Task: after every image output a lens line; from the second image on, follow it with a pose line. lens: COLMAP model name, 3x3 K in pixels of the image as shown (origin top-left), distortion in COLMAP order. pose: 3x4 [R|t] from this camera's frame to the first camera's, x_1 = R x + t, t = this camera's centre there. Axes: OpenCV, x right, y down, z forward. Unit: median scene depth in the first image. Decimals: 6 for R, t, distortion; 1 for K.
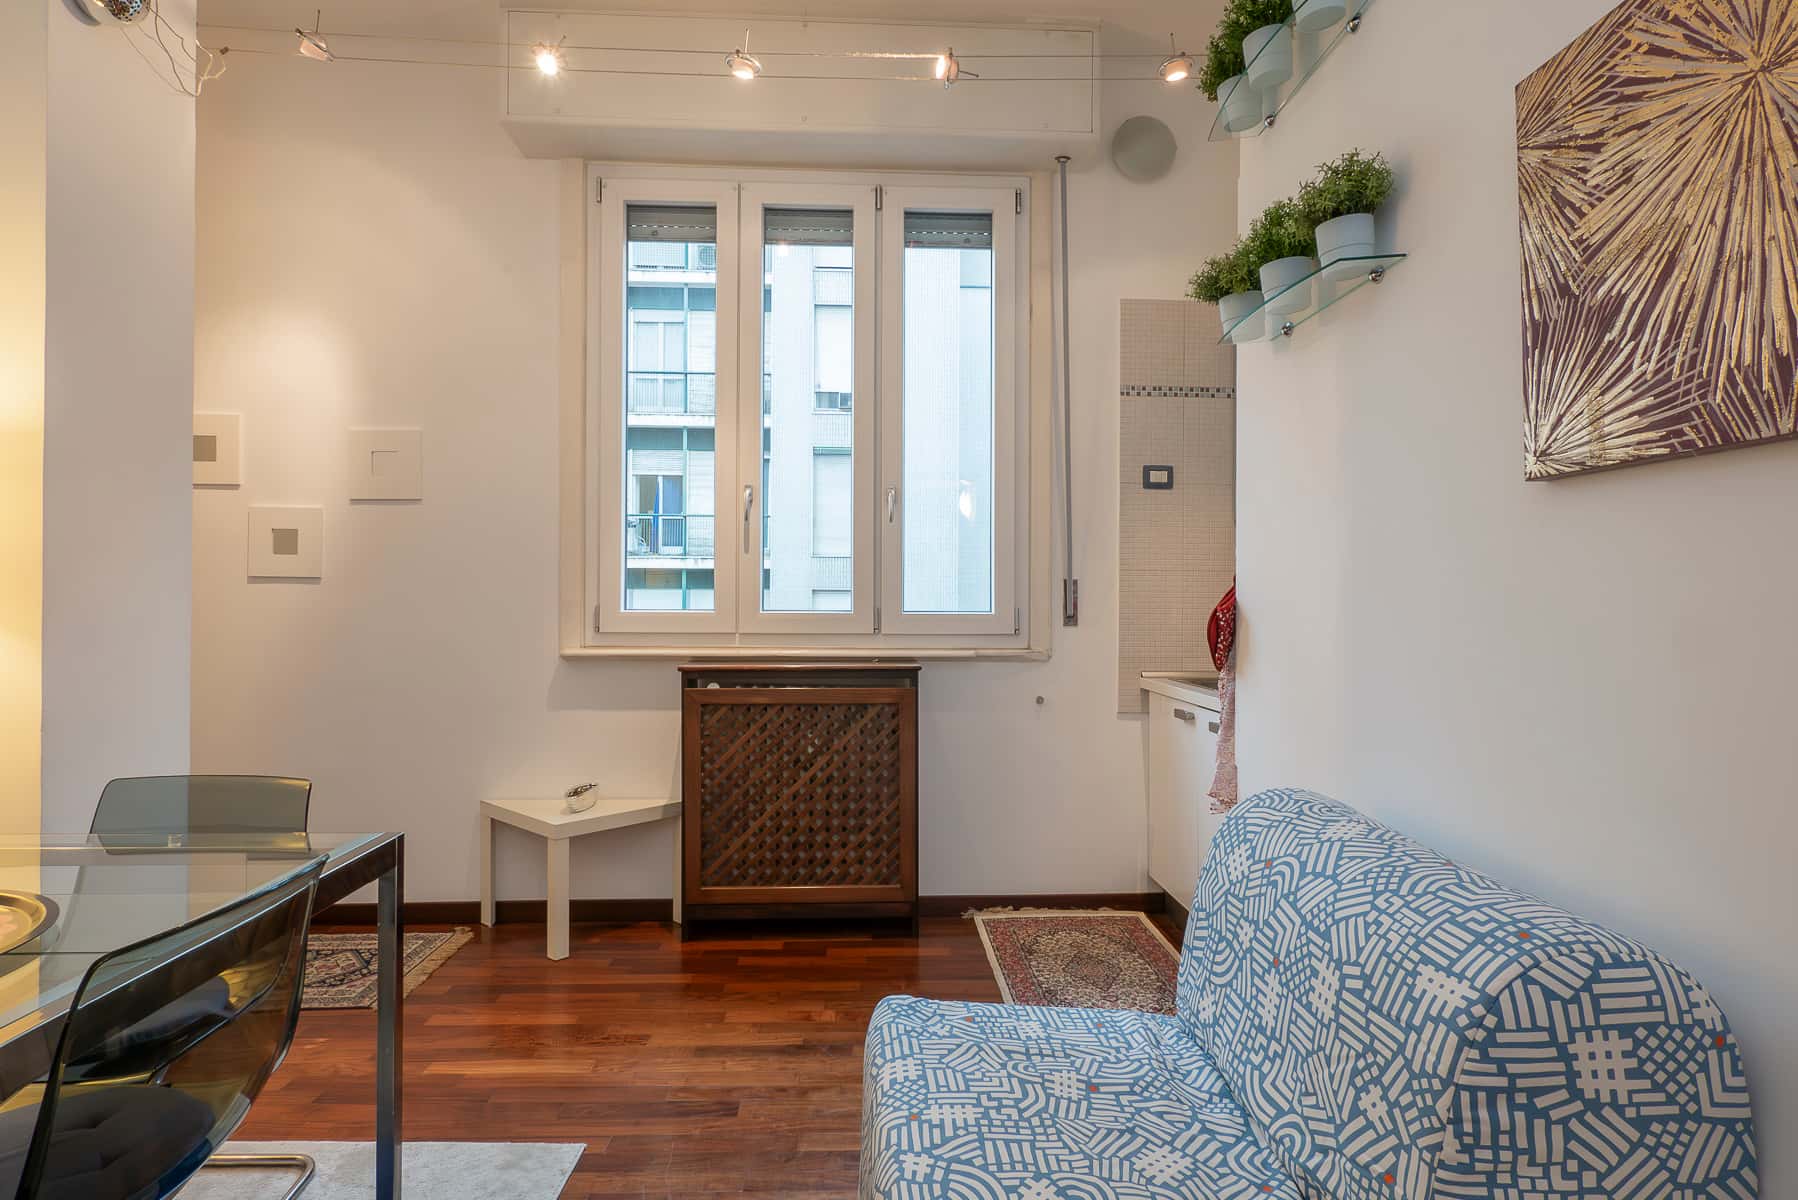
lens RADIAL K [[962.5, 0, 896.4], [0, 962.5, 589.5], [0, 0, 1]] dist [0.002575, -0.000614]
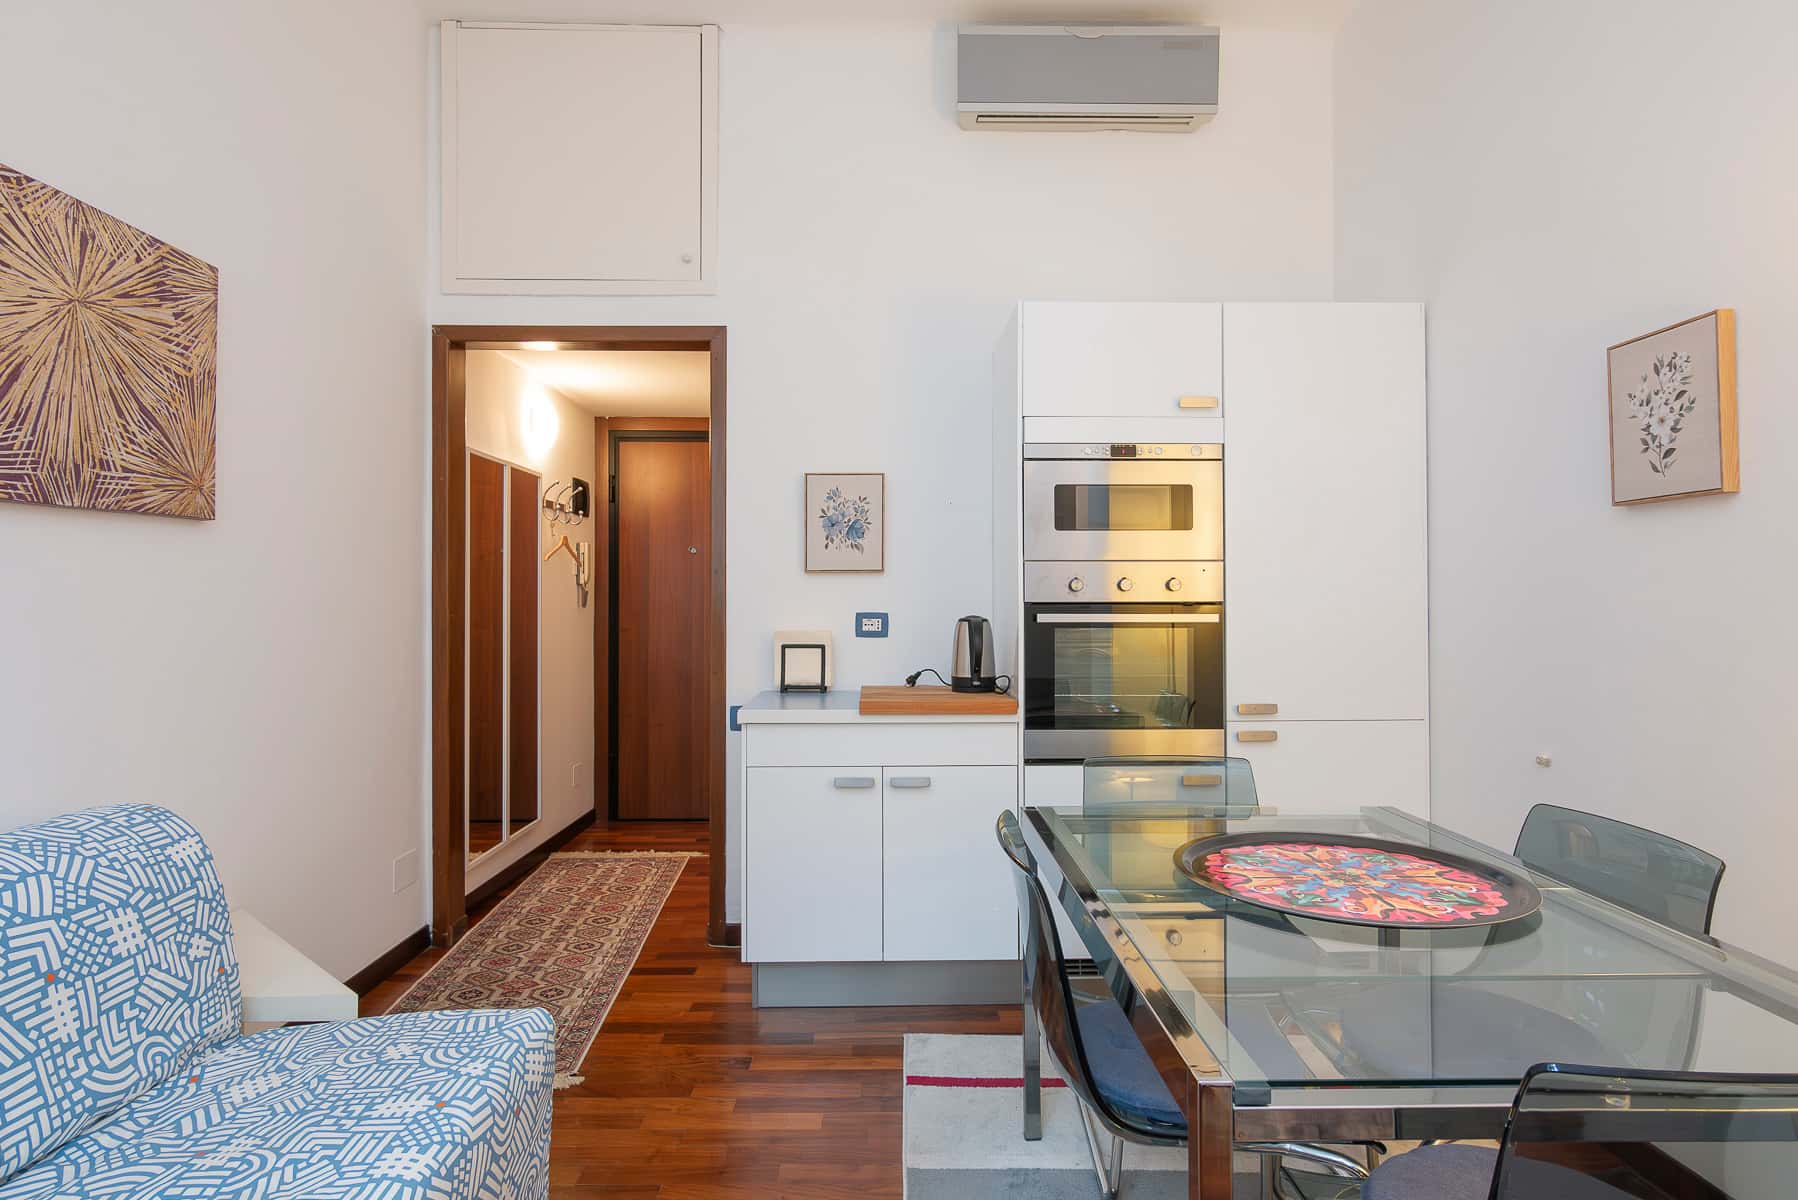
lens RADIAL K [[962.5, 0, 896.4], [0, 962.5, 589.5], [0, 0, 1]] dist [0.002575, -0.000614]
pose [[-0.999513, -0.004503, 0.030865, -0.392891], [-0.004854, 0.999924, -0.011317, 0.004797], [-0.030812, -0.011462, -0.999459, 1.592203]]
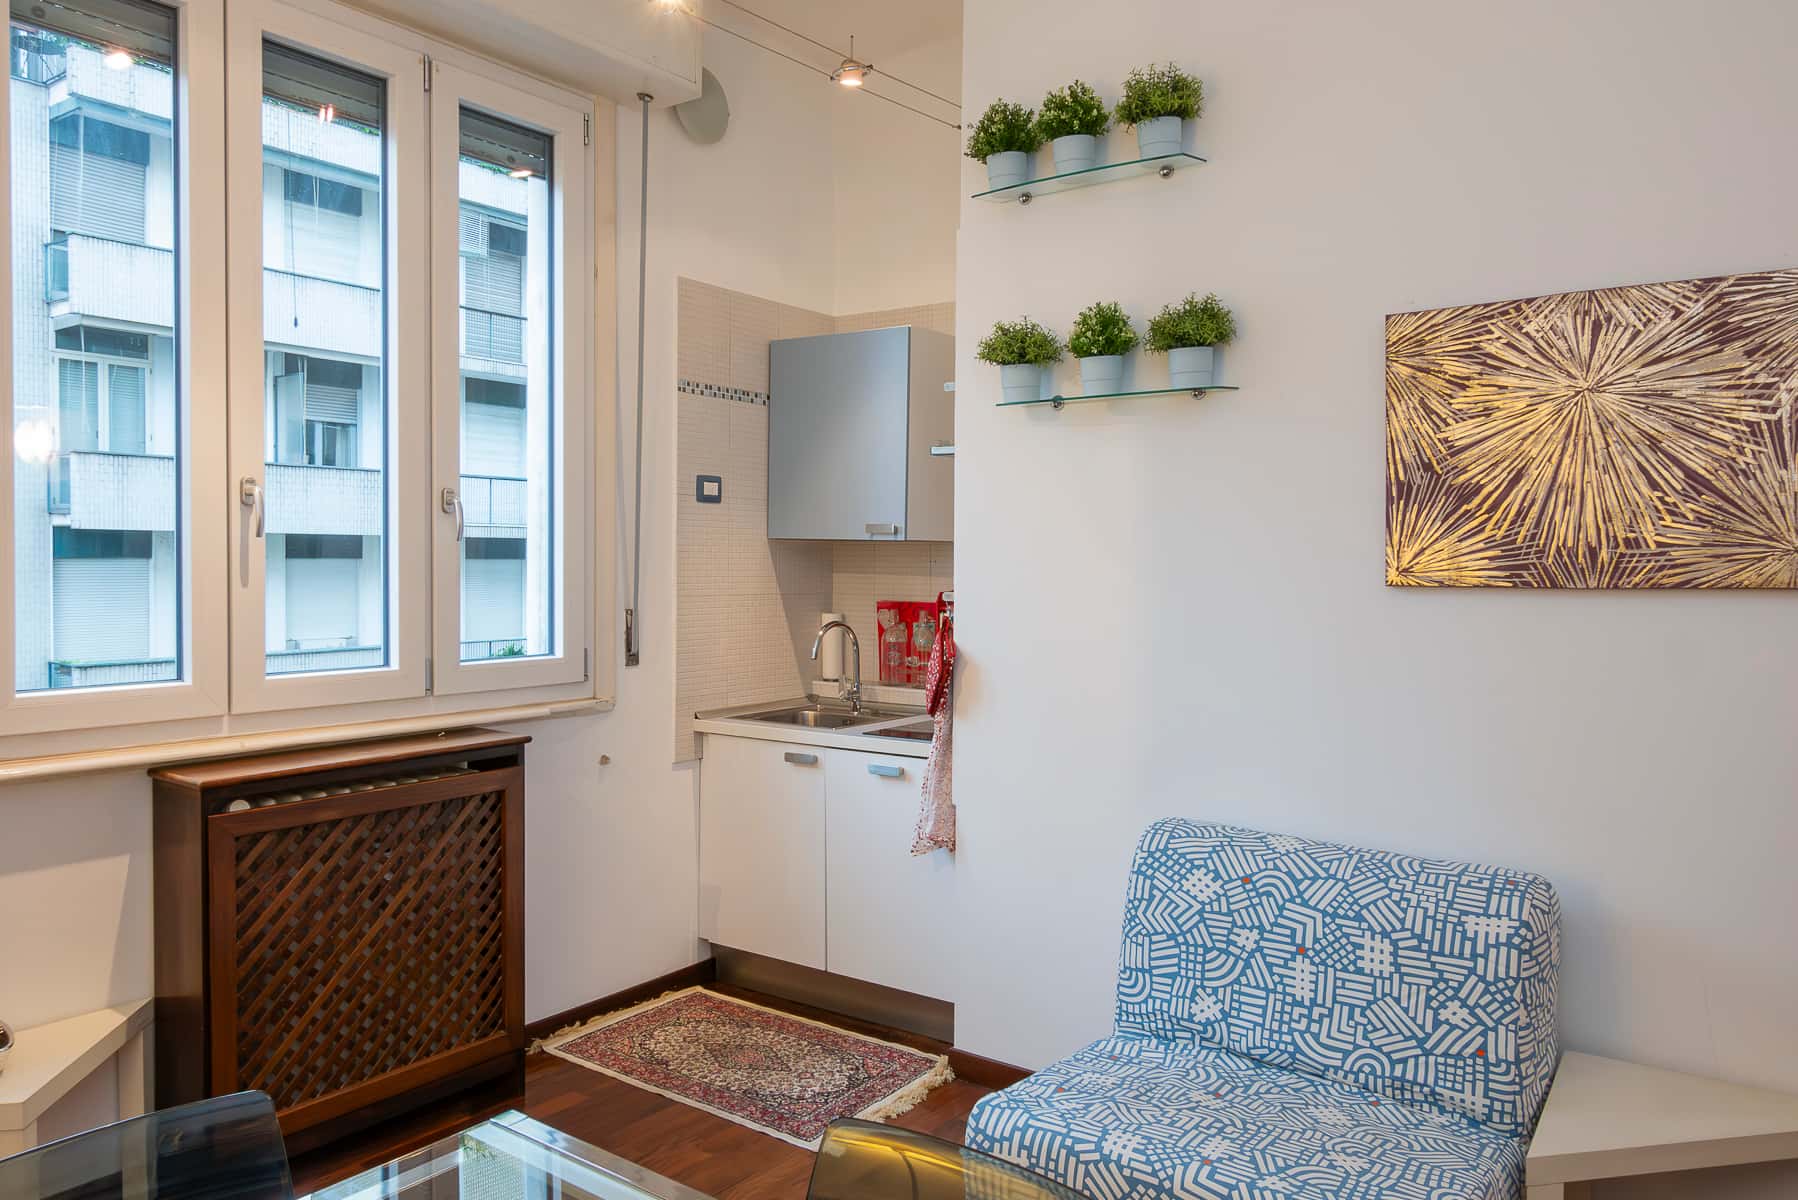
lens RADIAL K [[1262.2, 0, 904.7], [0, 1262.2, 591.7], [0, 0, 1]] dist [-0.002142, 0.004489]
pose [[0.625665, -0.022347, 0.779772, -1.056324], [-0.006858, 0.999393, 0.034144, -0.131776], [-0.780062, -0.026711, 0.625132, 0.290988]]
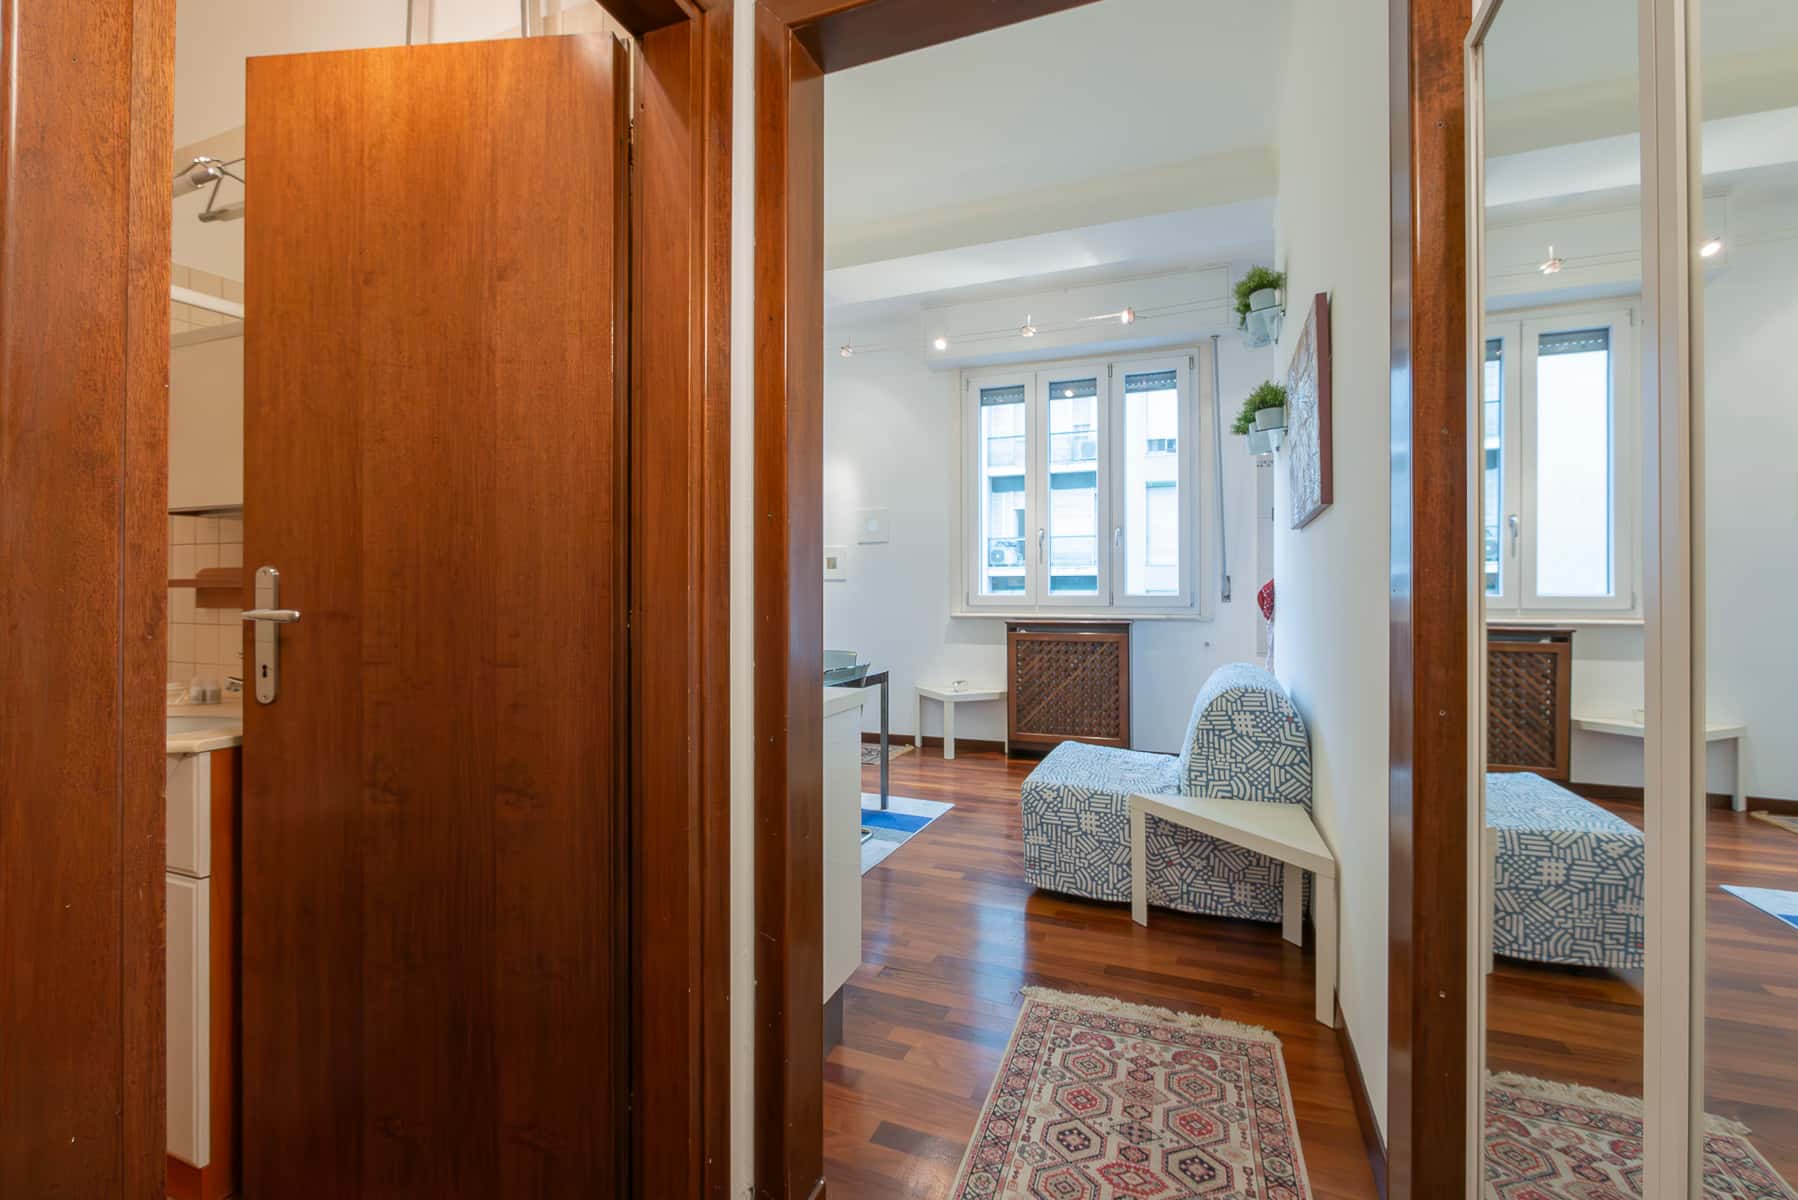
lens RADIAL K [[739.4, 0, 908.2], [0, 739.4, 577.9], [0, 0, 1]] dist [-0.008550, 0.000292]
pose [[0.914386, -0.012309, -0.404656, 0.395808], [0.004729, 0.999794, -0.019727, 0.037028], [0.404815, 0.016125, 0.914256, -0.905880]]
